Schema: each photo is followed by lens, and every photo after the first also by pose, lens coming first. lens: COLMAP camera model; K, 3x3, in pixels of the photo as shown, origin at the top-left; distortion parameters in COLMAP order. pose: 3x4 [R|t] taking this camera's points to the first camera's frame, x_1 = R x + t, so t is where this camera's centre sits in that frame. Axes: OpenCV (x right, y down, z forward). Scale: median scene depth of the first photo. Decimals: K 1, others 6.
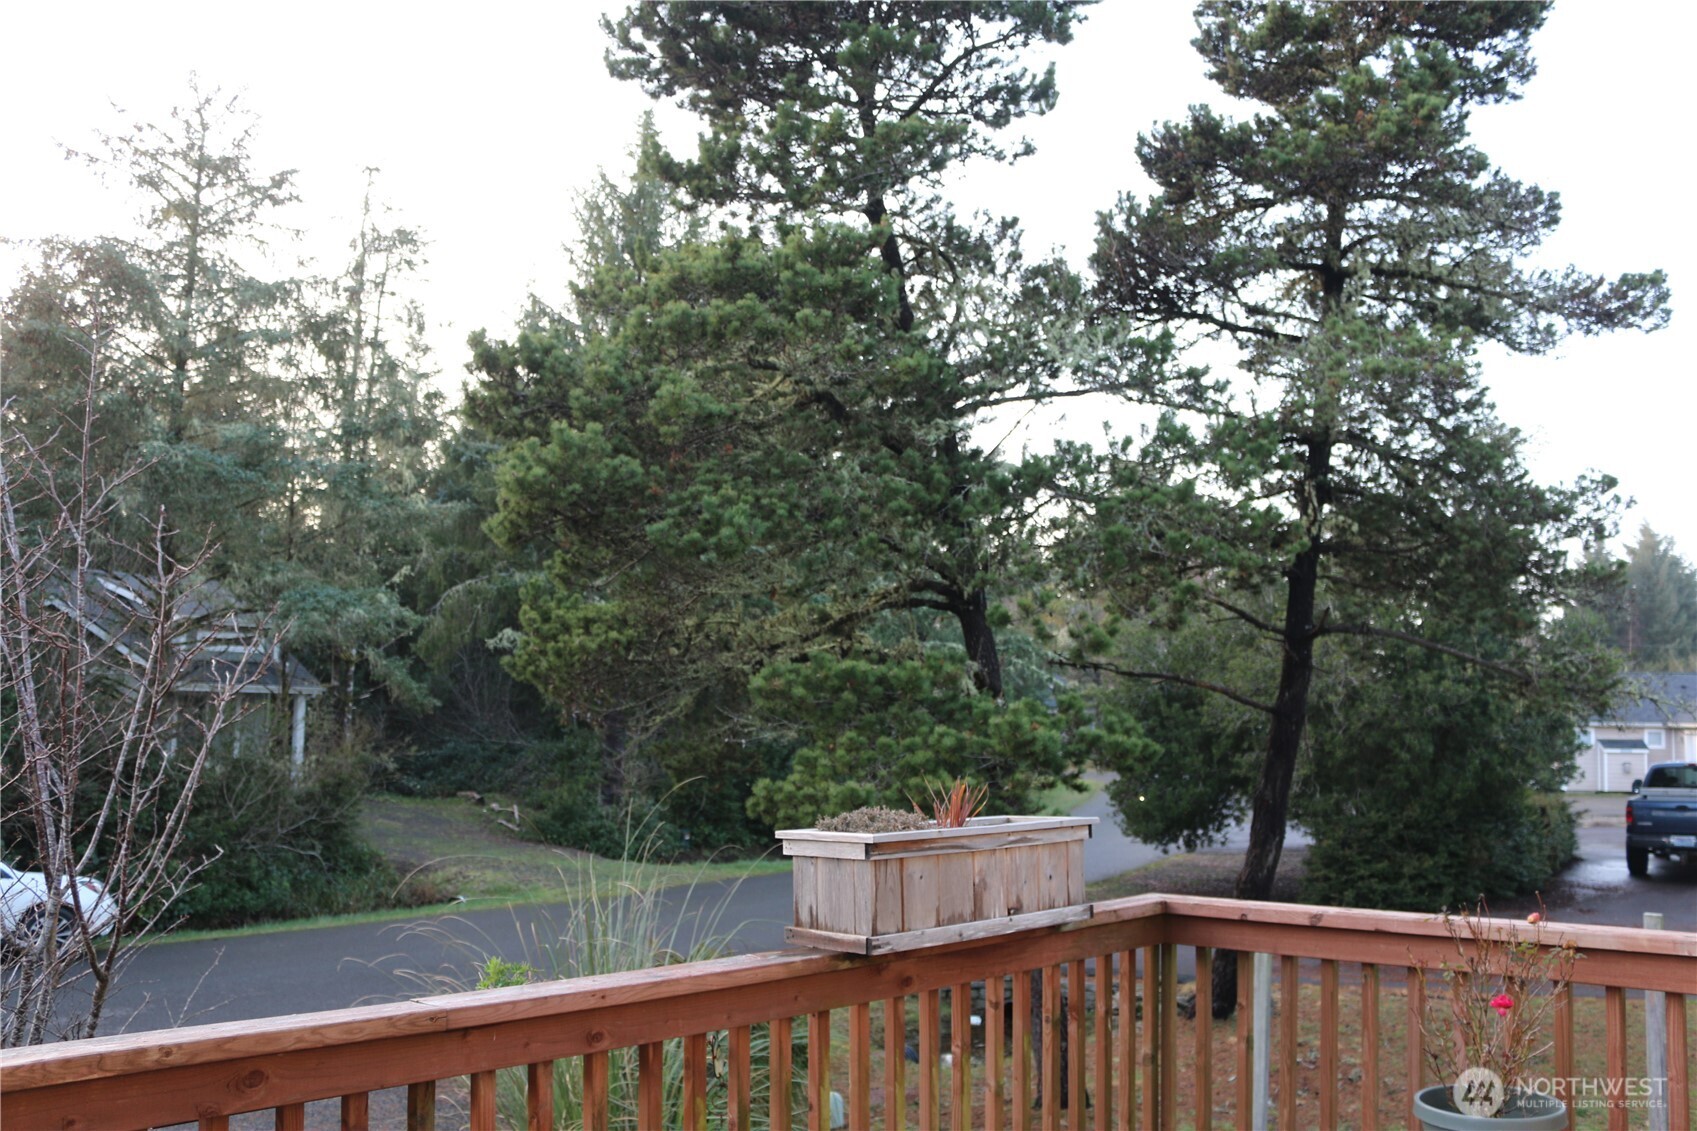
lens RADIAL K [[1388.3, 0, 838.2], [0, 1388.3, 578.4], [0, 0, 1]] dist [-0.115801, 0.060731]
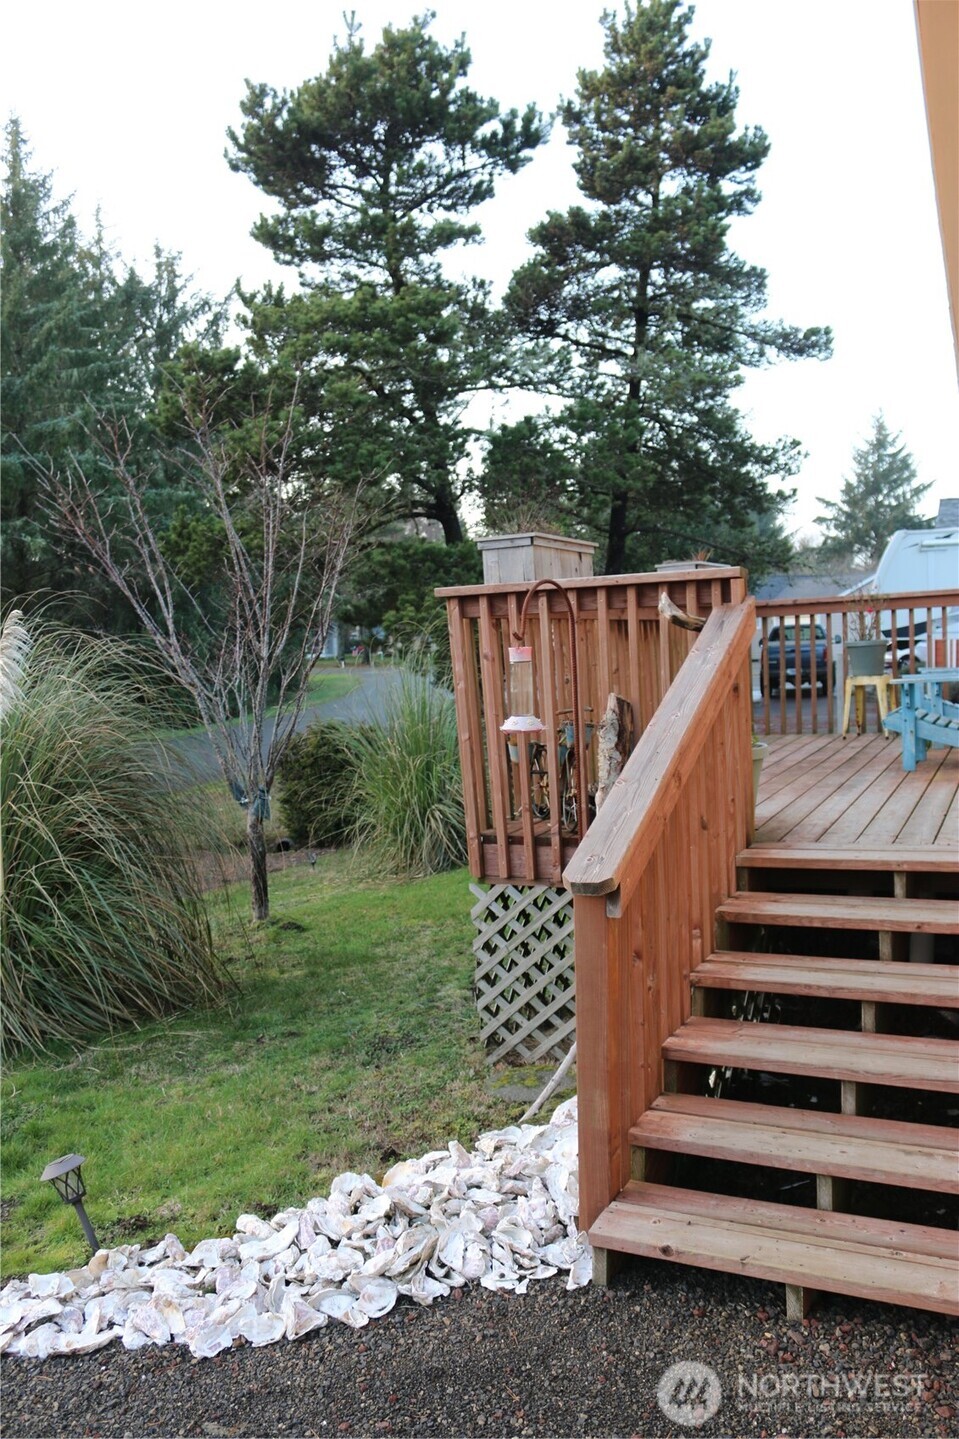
lens RADIAL K [[1177.2, 0, 483.3], [0, 1177.2, 716.4], [0, 0, 1]] dist [-0.115801, 0.060731]
pose [[0.939095, -0.076458, 0.335045, -0.335707], [0.019015, 0.985003, 0.171484, 0.013032], [-0.343132, -0.154669, 0.926466, -0.320793]]
